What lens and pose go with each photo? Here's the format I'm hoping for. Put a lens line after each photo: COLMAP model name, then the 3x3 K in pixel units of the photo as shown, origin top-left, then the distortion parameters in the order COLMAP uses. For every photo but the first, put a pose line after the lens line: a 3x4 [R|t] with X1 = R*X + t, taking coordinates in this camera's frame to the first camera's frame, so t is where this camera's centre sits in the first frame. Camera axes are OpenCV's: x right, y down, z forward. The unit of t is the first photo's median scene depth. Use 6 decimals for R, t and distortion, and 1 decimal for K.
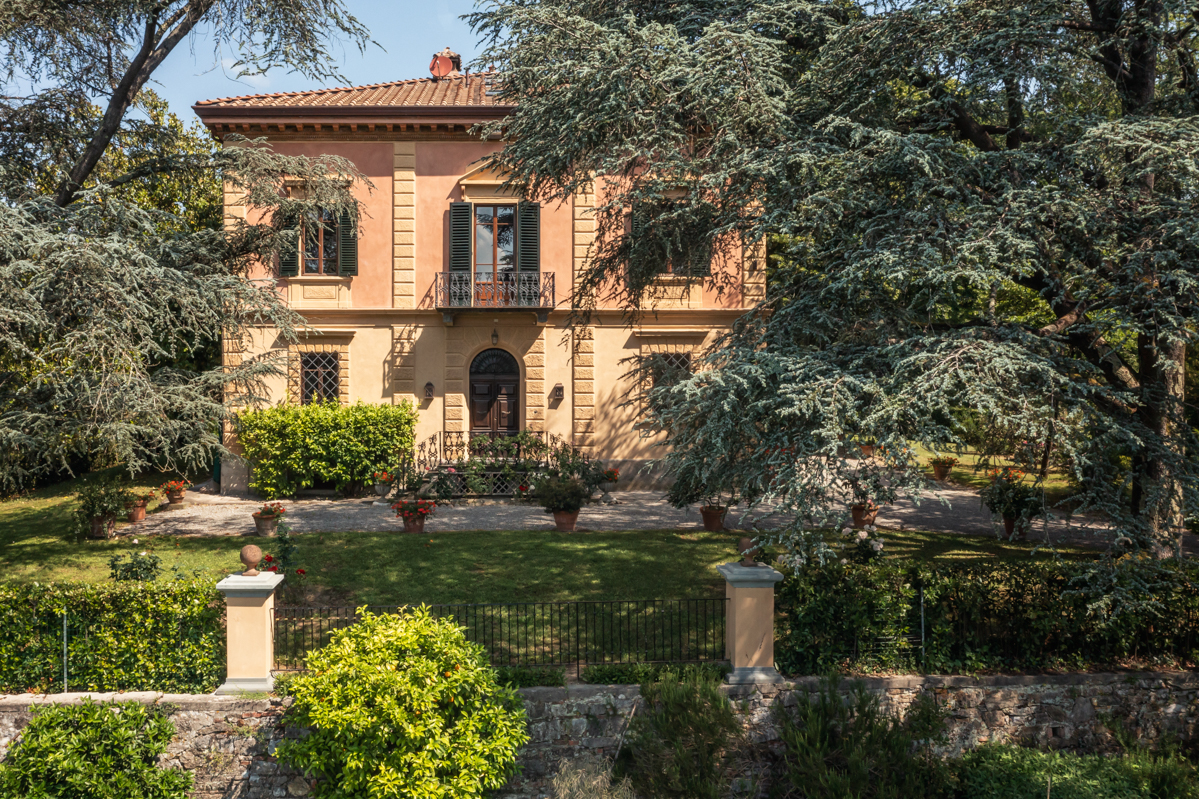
lens RADIAL K [[941.9, 0, 536.8], [0, 941.9, 397.7], [0, 0, 1]] dist [-0.006462, -0.000256]
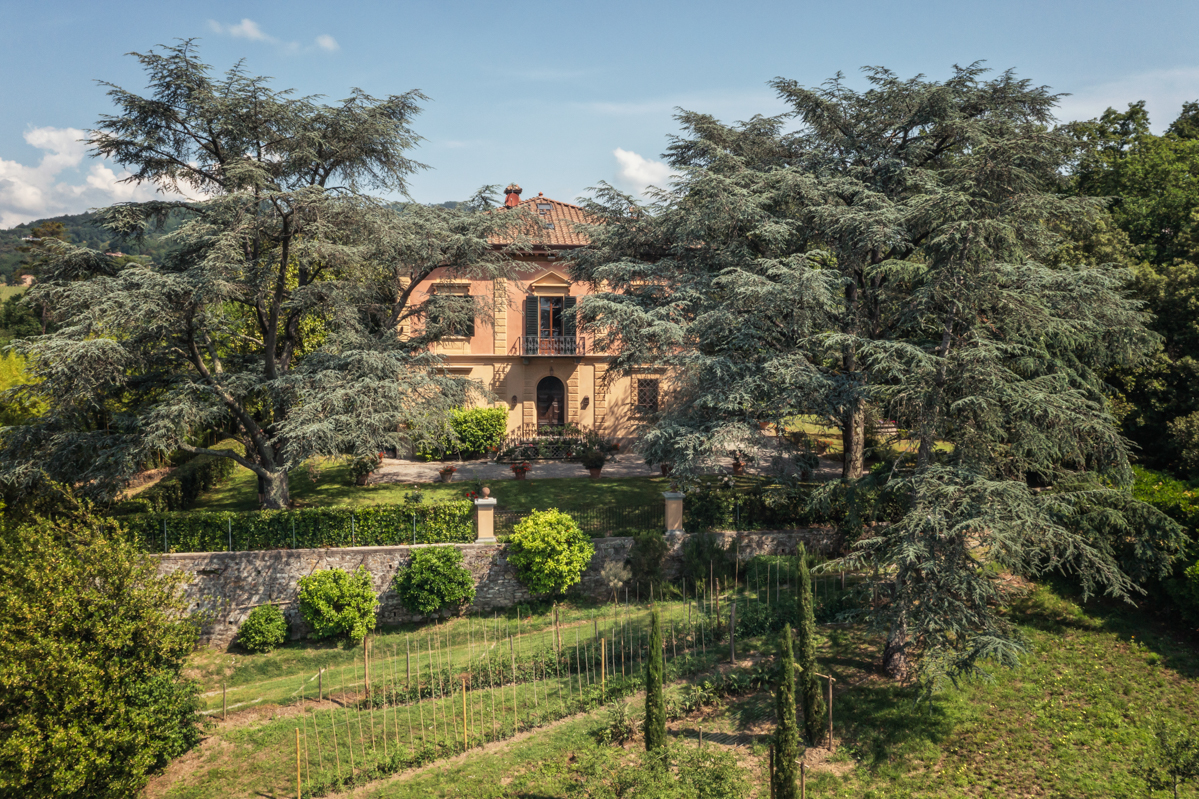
lens RADIAL K [[939.5, 0, 599.5], [0, 939.5, 399.5], [0, 0, 1]] dist [-0.005419, 0.000312]
pose [[0.996690, -0.008300, 0.080866, -0.123890], [0.002564, 0.997489, 0.070776, -0.171315], [-0.081251, -0.070334, 0.994209, -1.011134]]
